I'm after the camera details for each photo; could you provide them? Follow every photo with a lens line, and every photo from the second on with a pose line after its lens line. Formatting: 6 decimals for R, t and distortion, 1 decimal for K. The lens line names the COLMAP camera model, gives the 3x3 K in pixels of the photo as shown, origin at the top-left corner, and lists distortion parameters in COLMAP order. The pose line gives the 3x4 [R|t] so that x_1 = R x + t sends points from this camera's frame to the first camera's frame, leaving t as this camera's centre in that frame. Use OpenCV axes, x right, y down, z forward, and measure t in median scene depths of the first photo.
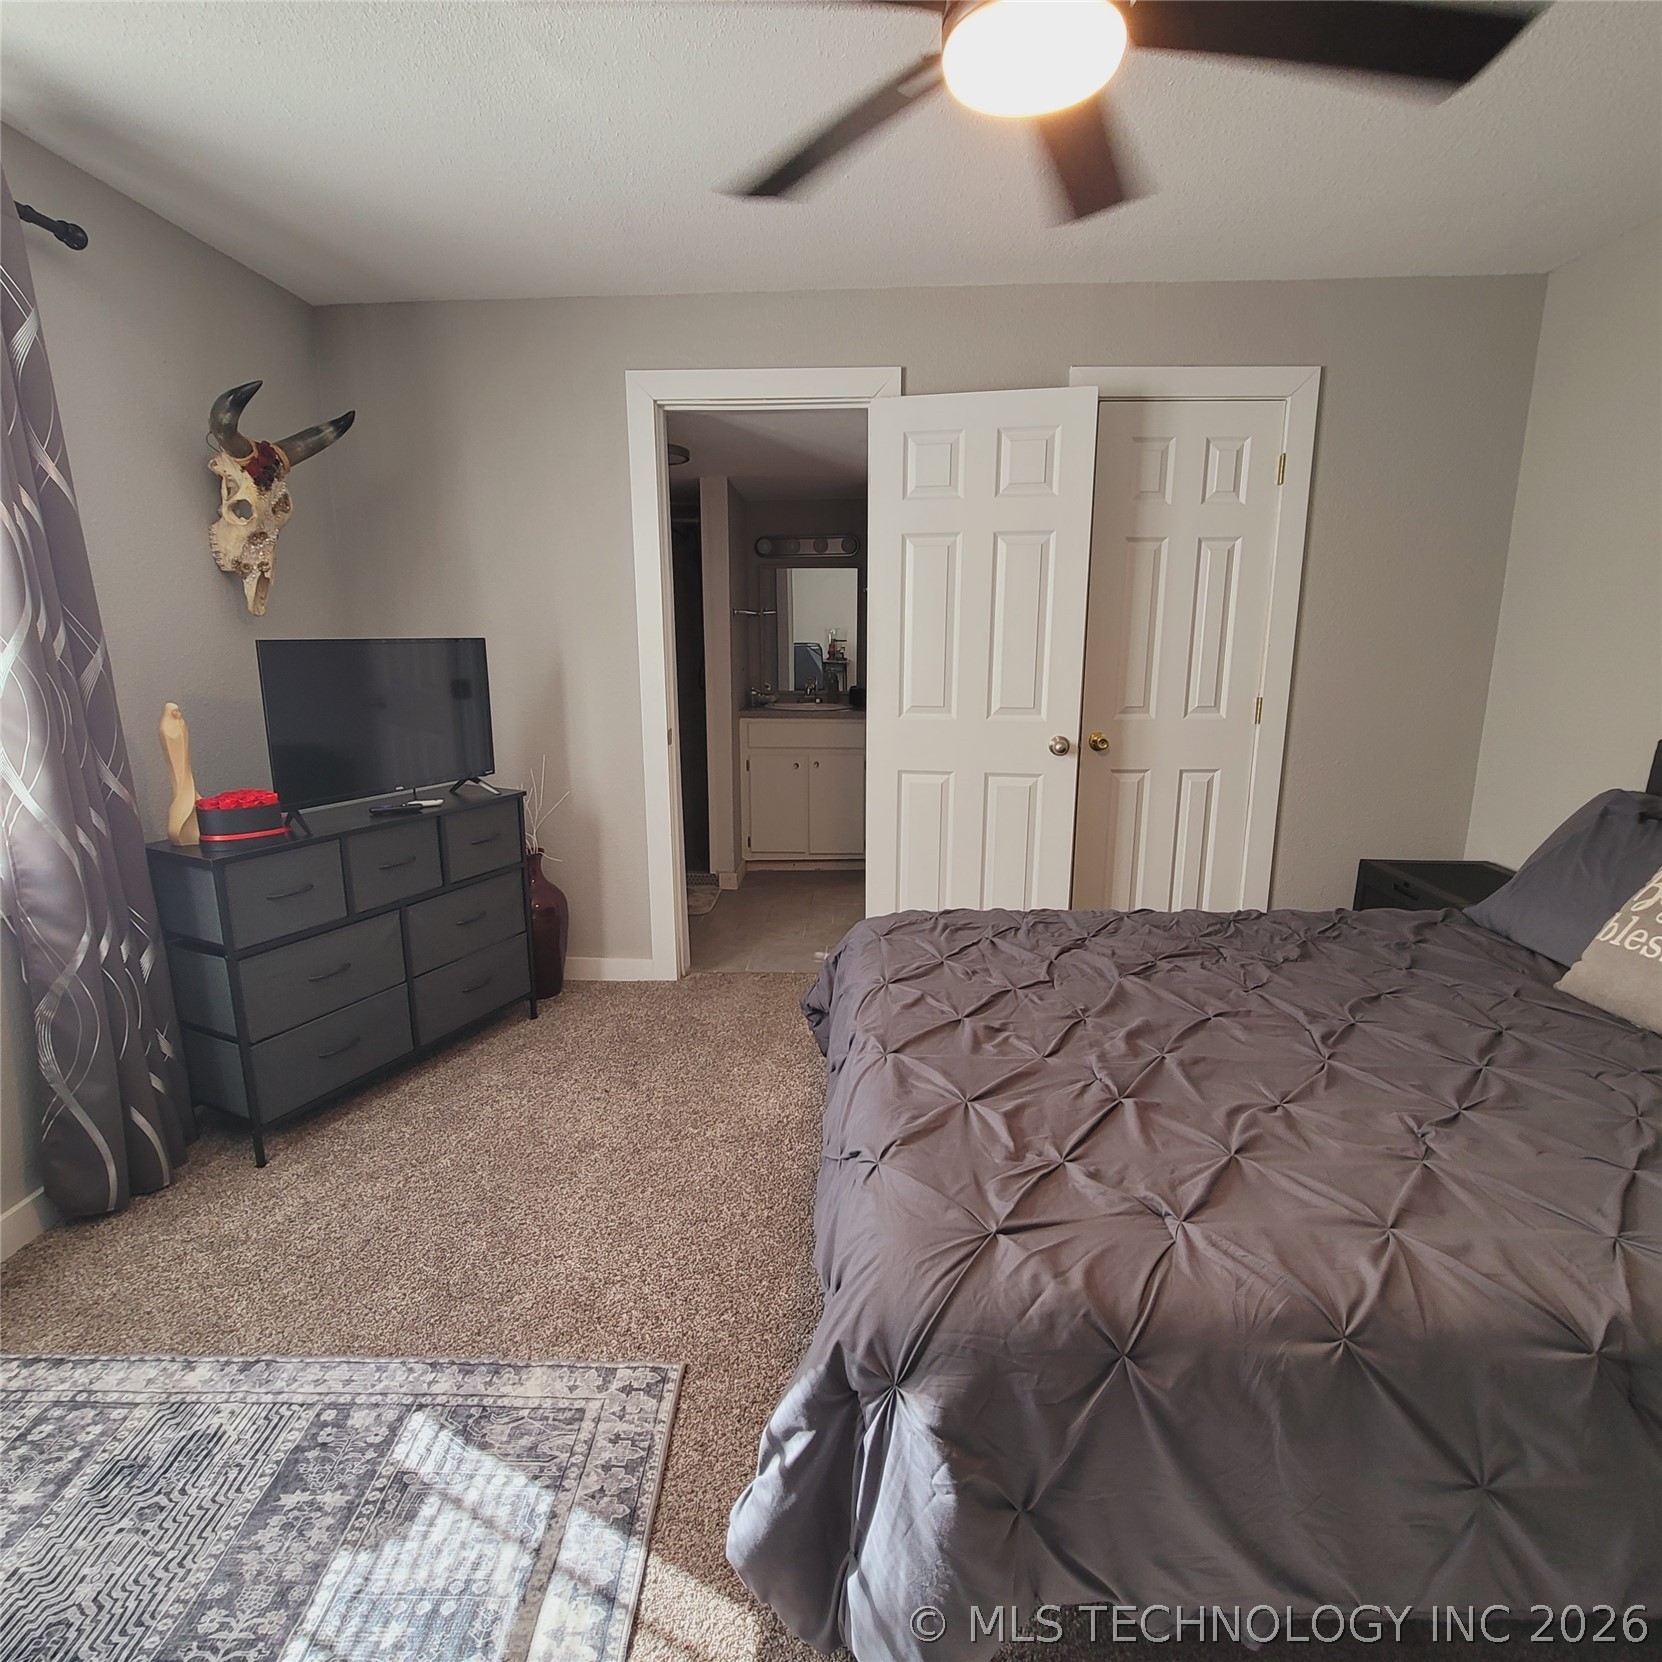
lens RADIAL K [[902.5, 0, 824.5], [0, 902.5, 834.8], [0, 0, 1]] dist [-0.006356, 0.000939]
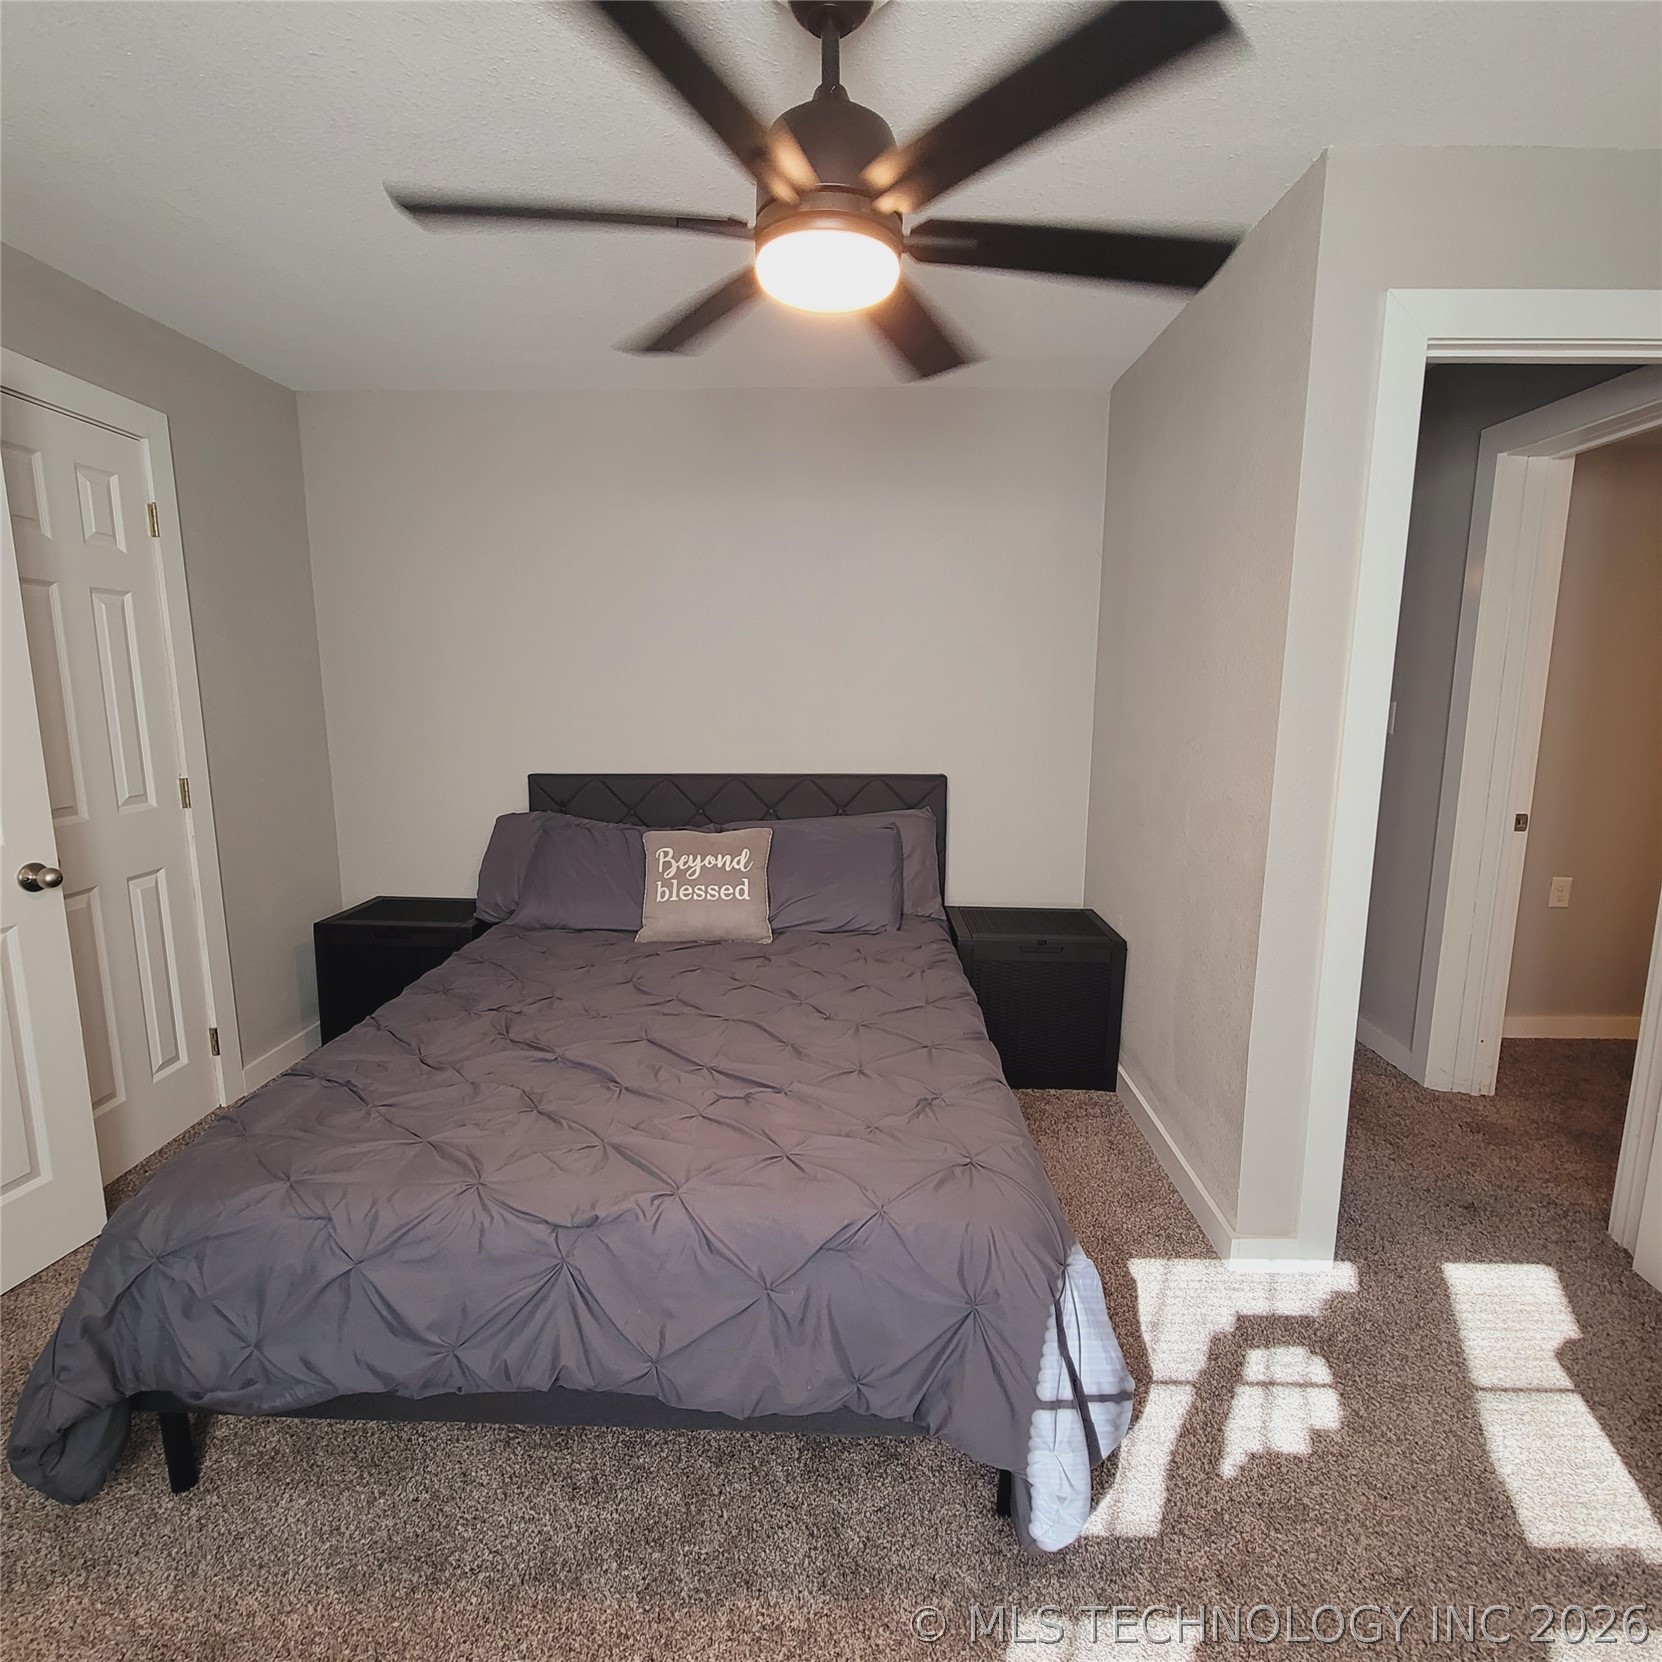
lens RADIAL K [[902.5, 0, 824.5], [0, 902.5, 834.8], [0, 0, 1]] dist [-0.006356, 0.000939]
pose [[0.009496, -0.159272, 0.987189, -1.347980], [0.219110, 0.963573, 0.153354, -0.354166], [-0.975654, 0.214846, 0.044048, 1.344538]]
